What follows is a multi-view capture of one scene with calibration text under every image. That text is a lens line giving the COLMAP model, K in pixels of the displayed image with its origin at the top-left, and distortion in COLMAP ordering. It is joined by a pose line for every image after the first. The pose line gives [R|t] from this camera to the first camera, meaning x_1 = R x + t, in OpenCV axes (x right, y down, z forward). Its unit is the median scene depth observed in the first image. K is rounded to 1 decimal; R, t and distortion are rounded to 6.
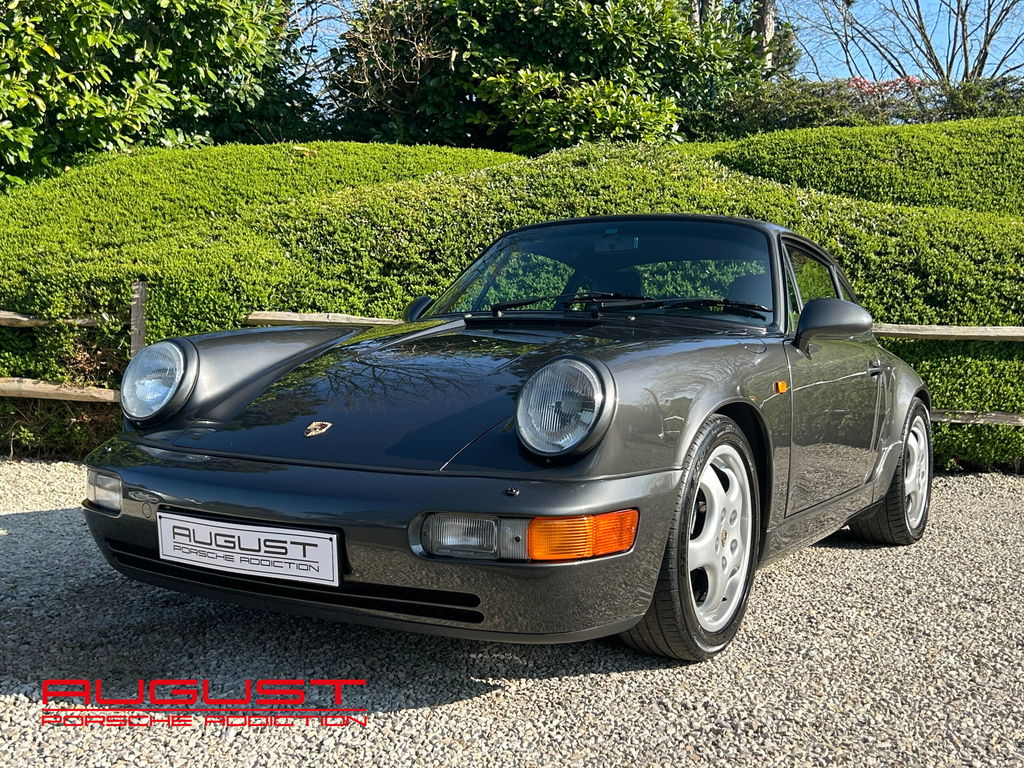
lens RADIAL K [[1151.6, 0, 508.6], [0, 1151.6, 392.9], [0, 0, 1]] dist [0.015272, 0.000000]
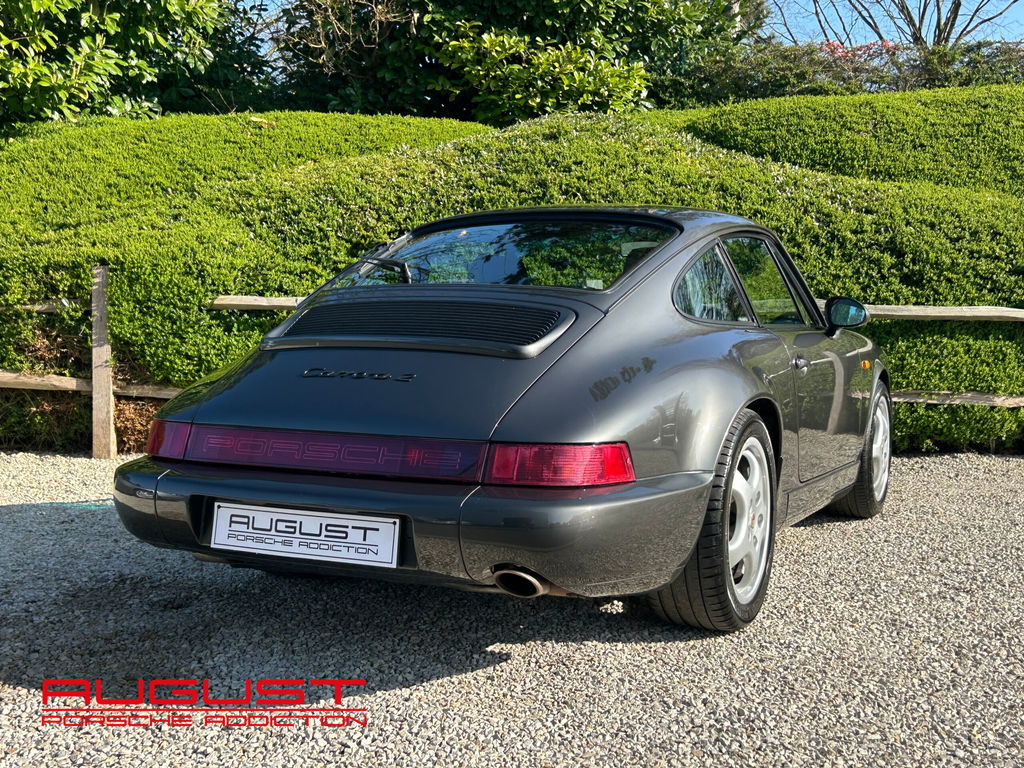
lens RADIAL K [[1209.0, 0, 510.9], [0, 1209.0, 393.0], [0, 0, 1]] dist [0.021147, 0.000000]
pose [[0.999200, -0.008824, 0.039003, -0.015665], [0.007757, 0.999593, 0.027436, -0.014250], [-0.039230, -0.027112, 0.998862, -0.029470]]
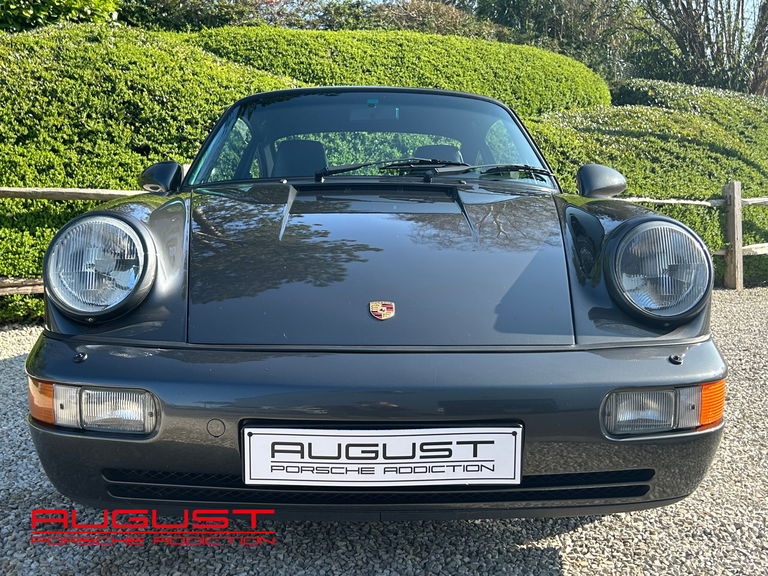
lens RADIAL K [[895.4, 0, 386.0], [0, 895.4, 284.8], [0, 0, 1]] dist [0.007305, 0.000000]
pose [[0.852907, -0.061877, 0.518384, -0.190698], [0.035704, 0.997540, 0.060328, -0.010685], [-0.520841, -0.032946, 0.853018, 0.149082]]
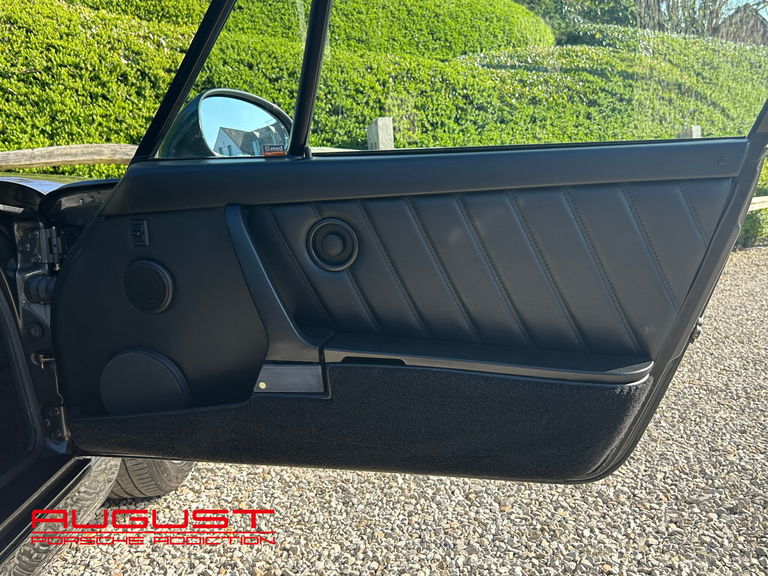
lens RADIAL K [[713.1, 0, 389.5], [0, 713.1, 291.8], [0, 0, 1]] dist [0.007418, 0.000000]
pose [[0.861885, -0.135521, 0.488659, 0.182333], [0.073216, 0.986788, 0.144532, -0.019793], [-0.501790, -0.088792, 0.860420, 0.440125]]
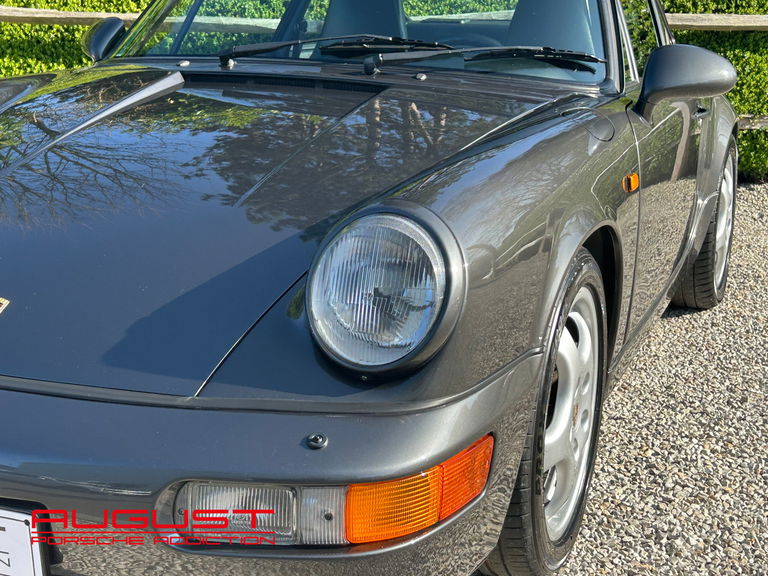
lens RADIAL K [[1245.3, 0, 387.5], [0, 1245.3, 287.3], [0, 0, 1]] dist [0.015501, 0.000000]
pose [[0.986518, -0.040500, 0.158565, -0.020251], [0.008763, 0.980577, 0.195937, -0.042130], [-0.163421, -0.191906, 0.967712, 0.106951]]
